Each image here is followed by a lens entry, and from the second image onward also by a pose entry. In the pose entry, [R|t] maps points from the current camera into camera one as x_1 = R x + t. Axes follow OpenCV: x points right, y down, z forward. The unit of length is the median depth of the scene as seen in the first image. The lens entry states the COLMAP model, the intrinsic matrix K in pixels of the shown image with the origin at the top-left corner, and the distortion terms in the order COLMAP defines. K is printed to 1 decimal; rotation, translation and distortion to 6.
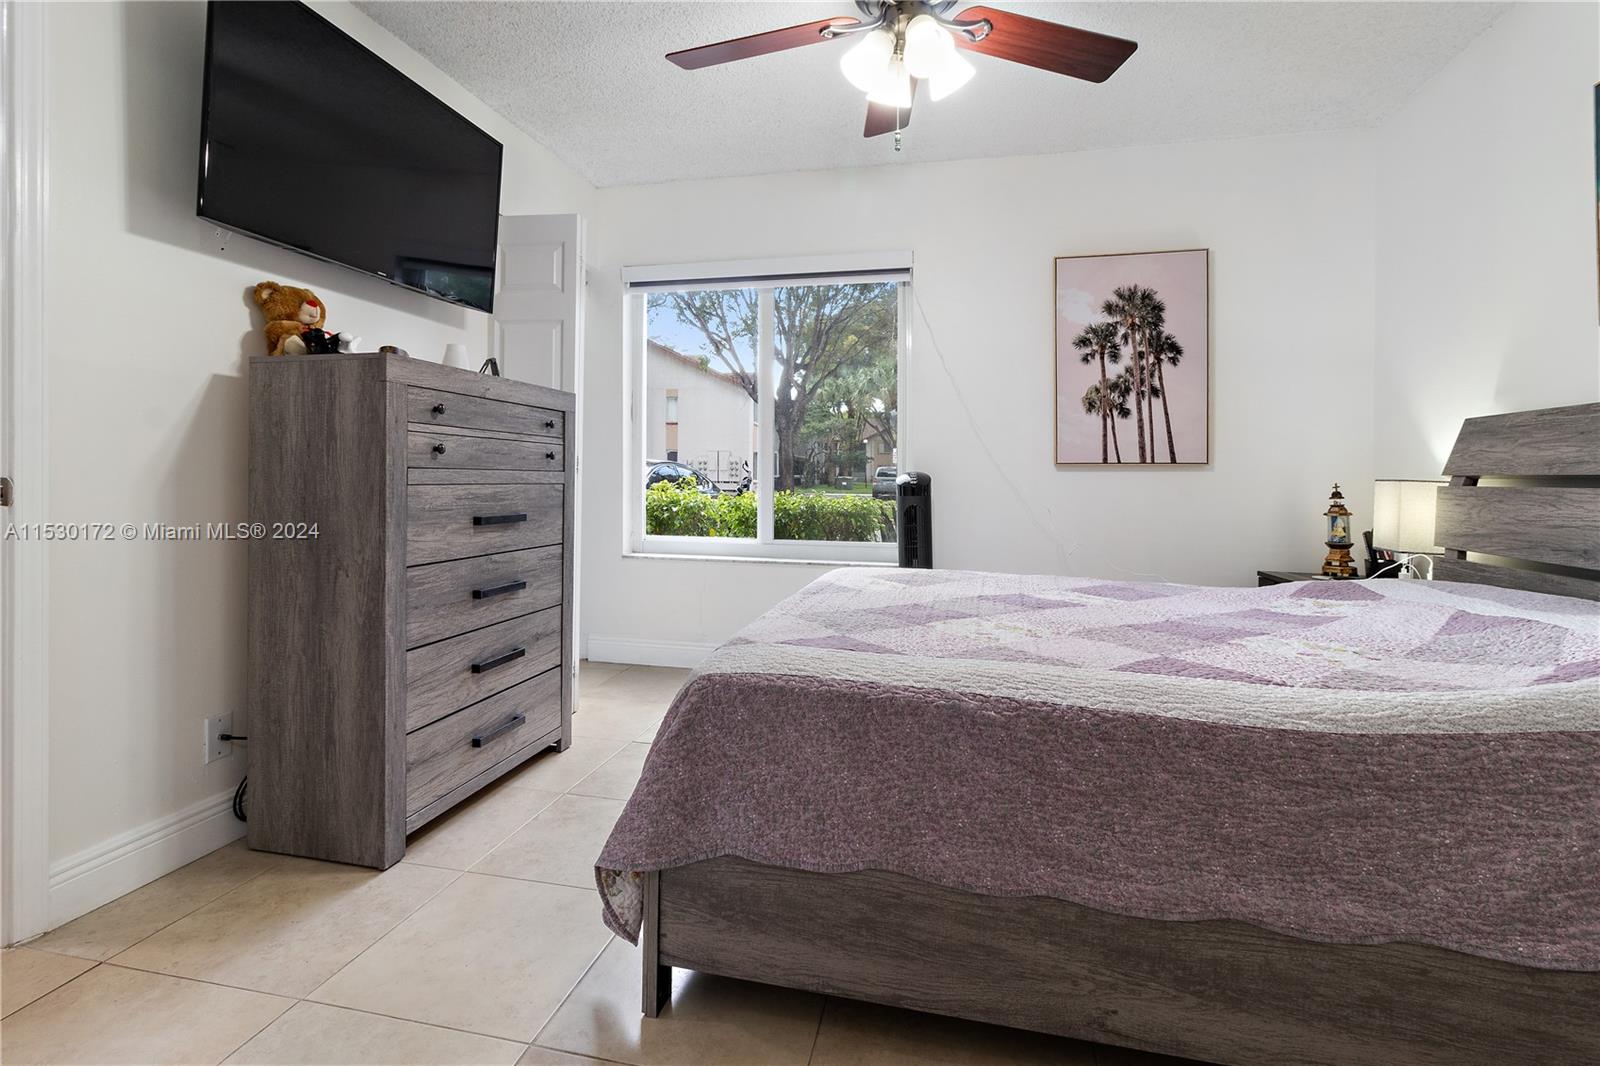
lens RADIAL K [[756.1, 0, 803.4], [0, 756.1, 486.0], [0, 0, 1]] dist [0.000824, 0.000290]
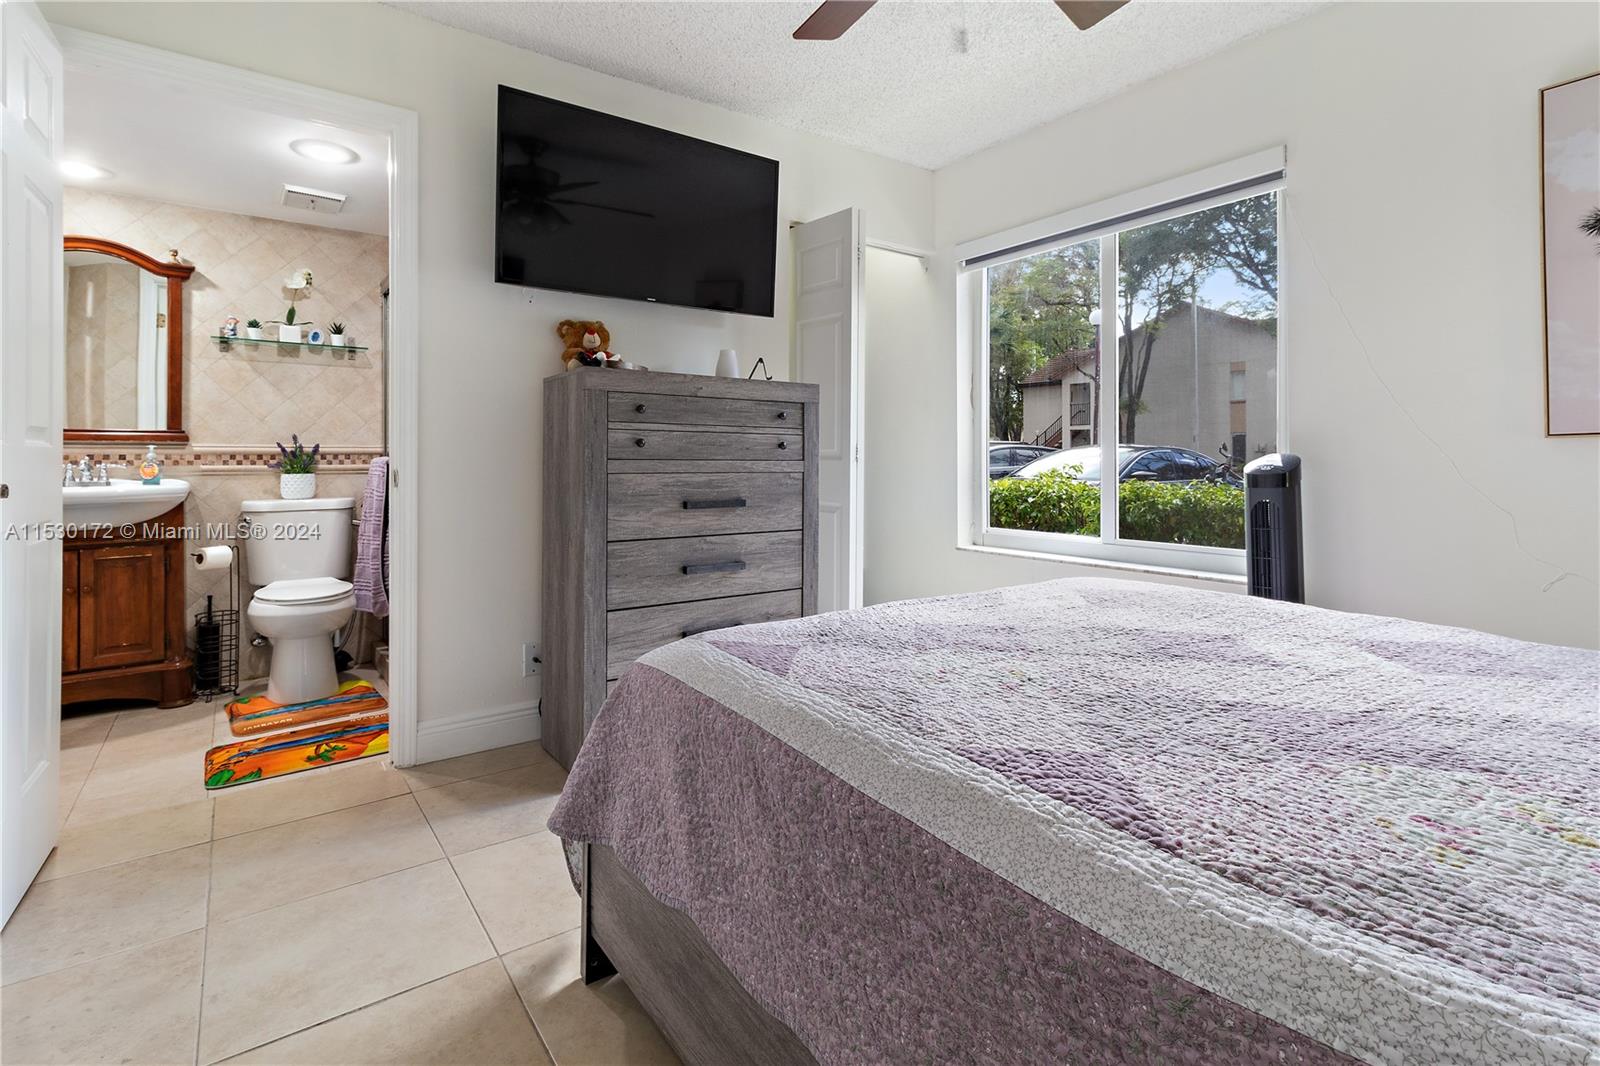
lens RADIAL K [[771.4, 0, 798.3], [0, 771.4, 467.0], [0, 0, 1]] dist [0.003641, 0.000280]
pose [[0.751177, -0.007936, -0.660053, 0.441323], [0.000809, 0.999938, -0.011102, 0.001691], [0.660100, 0.007806, 0.751137, 0.233945]]
